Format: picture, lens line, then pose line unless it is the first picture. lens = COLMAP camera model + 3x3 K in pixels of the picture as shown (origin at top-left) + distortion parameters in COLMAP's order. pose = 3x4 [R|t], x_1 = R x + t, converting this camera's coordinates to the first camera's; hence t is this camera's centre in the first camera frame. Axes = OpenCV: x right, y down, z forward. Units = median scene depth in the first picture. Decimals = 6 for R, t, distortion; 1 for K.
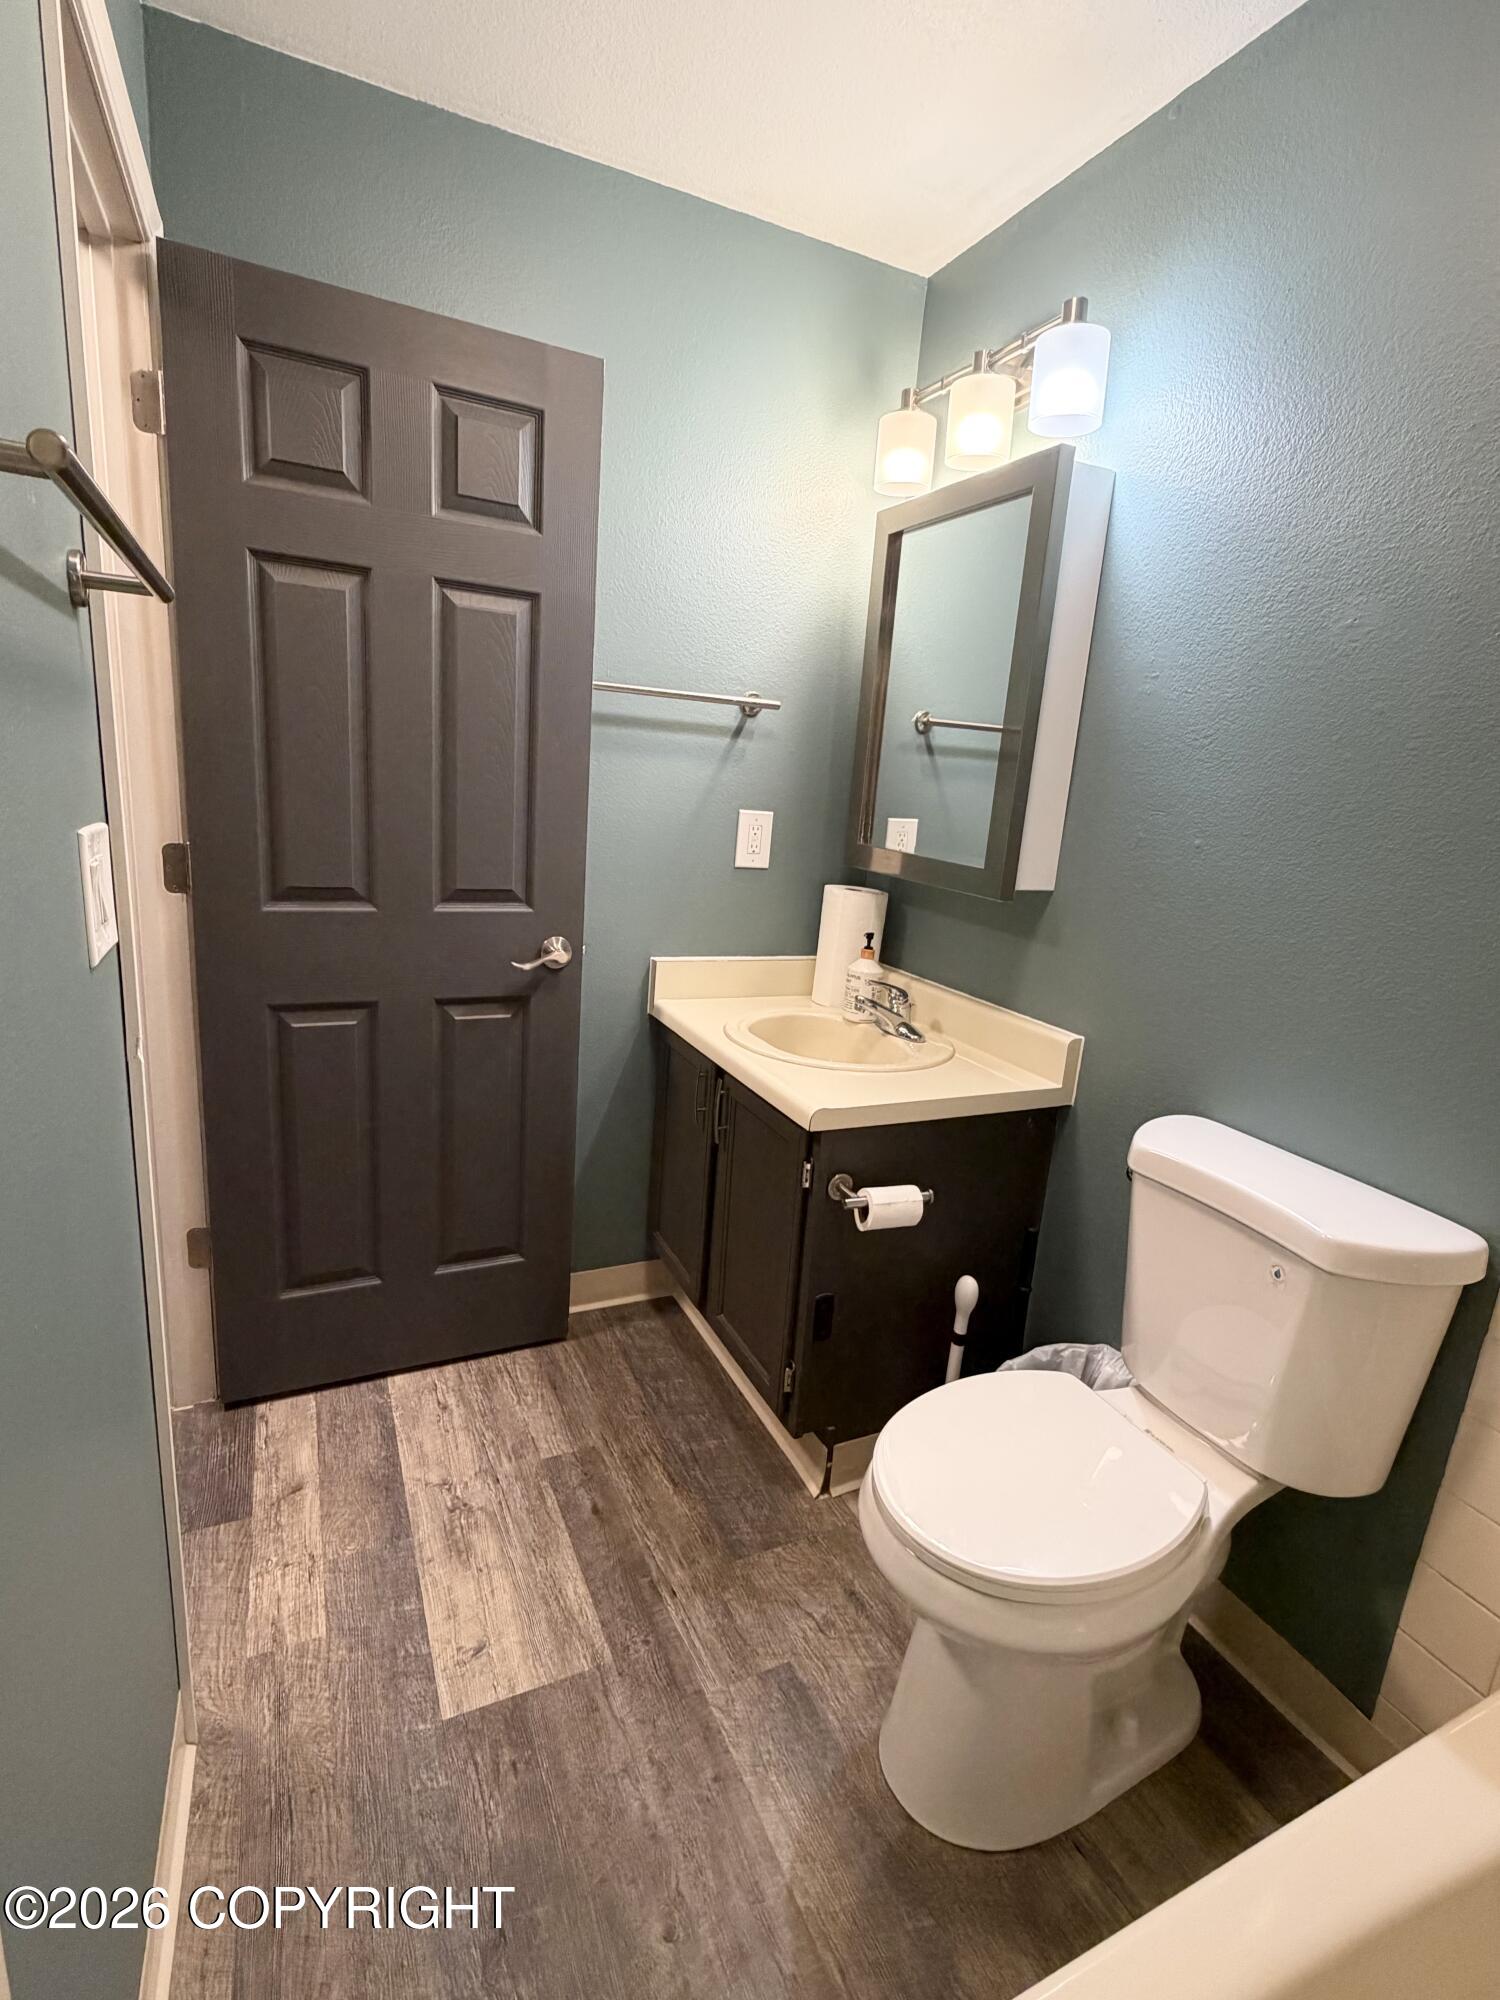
lens RADIAL K [[957.7, 0, 756.8], [0, 957.7, 1000.9], [0, 0, 1]] dist [-0.001922, -0.000476]
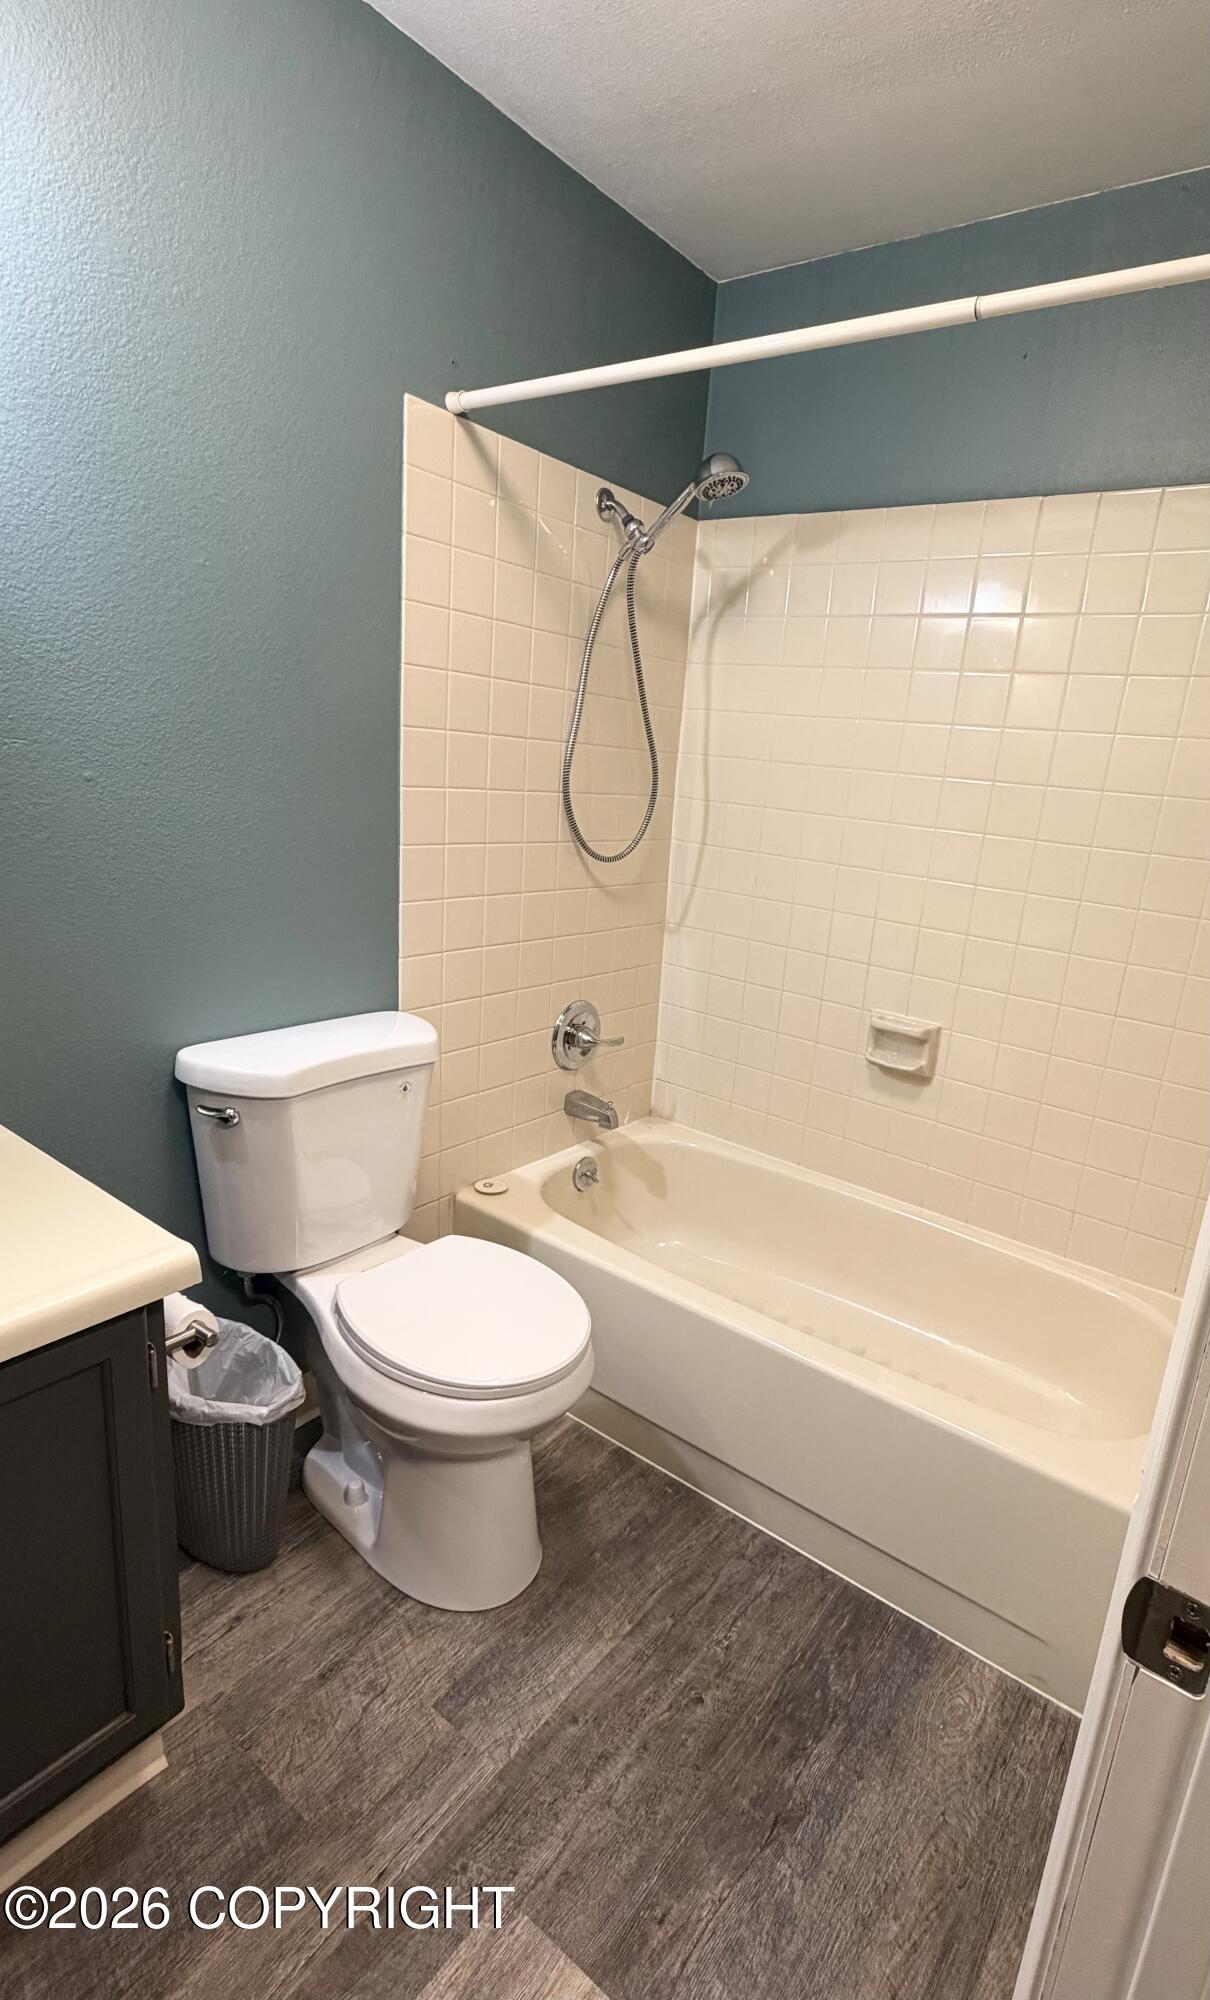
lens RADIAL K [[987.3, 0, 655.9], [0, 987.3, 1016.7], [0, 0, 1]] dist [-0.000431, -0.000563]
pose [[-0.468966, -0.335888, 0.816854, -0.692772], [0.084897, 0.903437, 0.420231, -0.345013], [-0.879127, 0.266422, -0.395165, 1.094896]]
